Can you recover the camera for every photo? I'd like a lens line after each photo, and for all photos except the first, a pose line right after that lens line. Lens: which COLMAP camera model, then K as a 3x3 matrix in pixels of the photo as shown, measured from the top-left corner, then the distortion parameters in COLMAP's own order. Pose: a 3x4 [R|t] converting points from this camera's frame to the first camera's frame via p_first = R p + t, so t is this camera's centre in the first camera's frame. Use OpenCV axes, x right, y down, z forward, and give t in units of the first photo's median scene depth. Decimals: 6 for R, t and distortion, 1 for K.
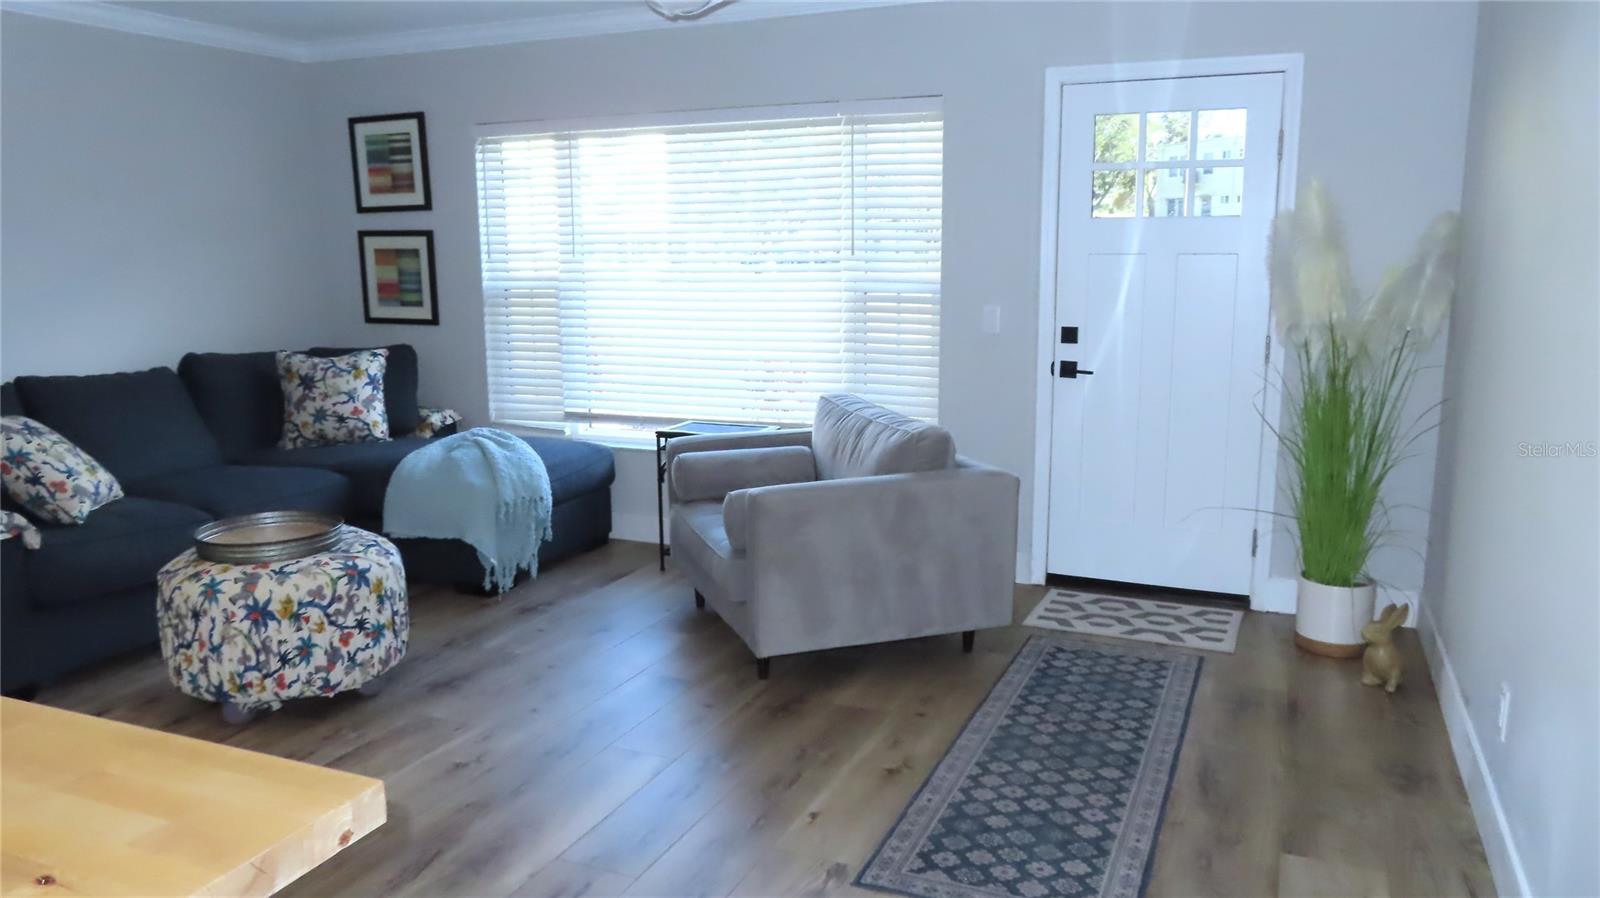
lens RADIAL K [[1173.4, 0, 797.9], [0, 1173.4, 441.5], [0, 0, 1]] dist [-0.006215, 0.004675]
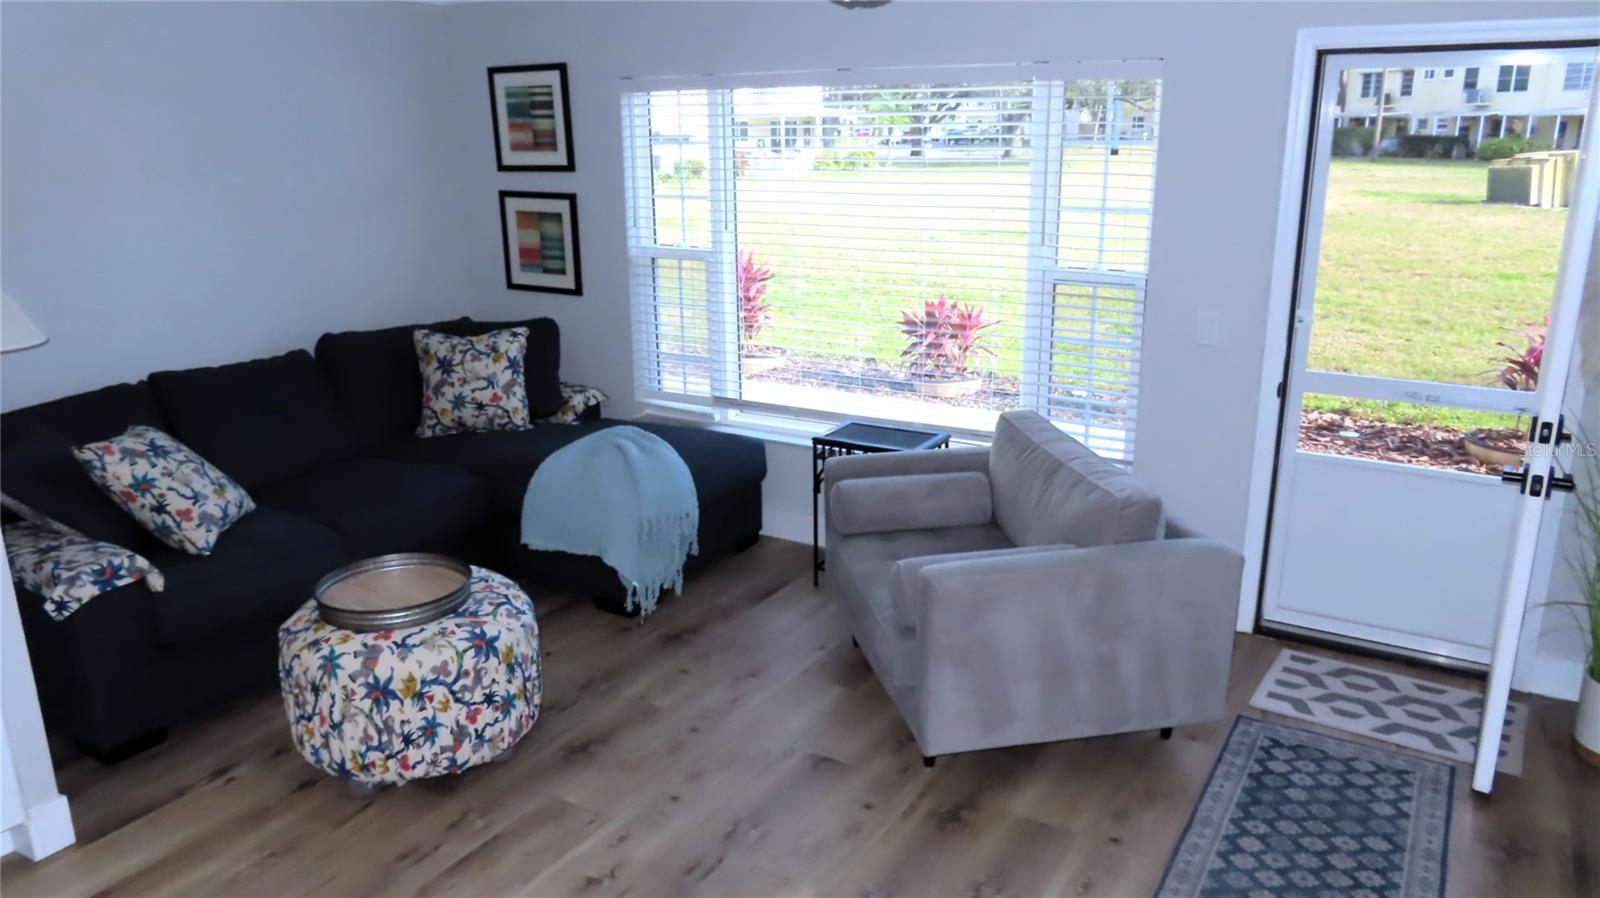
lens RADIAL K [[1166.3, 0, 793.2], [0, 1166.3, 452.7], [0, 0, 1]] dist [-0.006093, 0.001825]
pose [[0.991297, 0.036792, -0.126397, -0.025825], [-0.022299, 0.993206, 0.114215, -0.117530], [0.129740, -0.110403, 0.985383, 0.131603]]
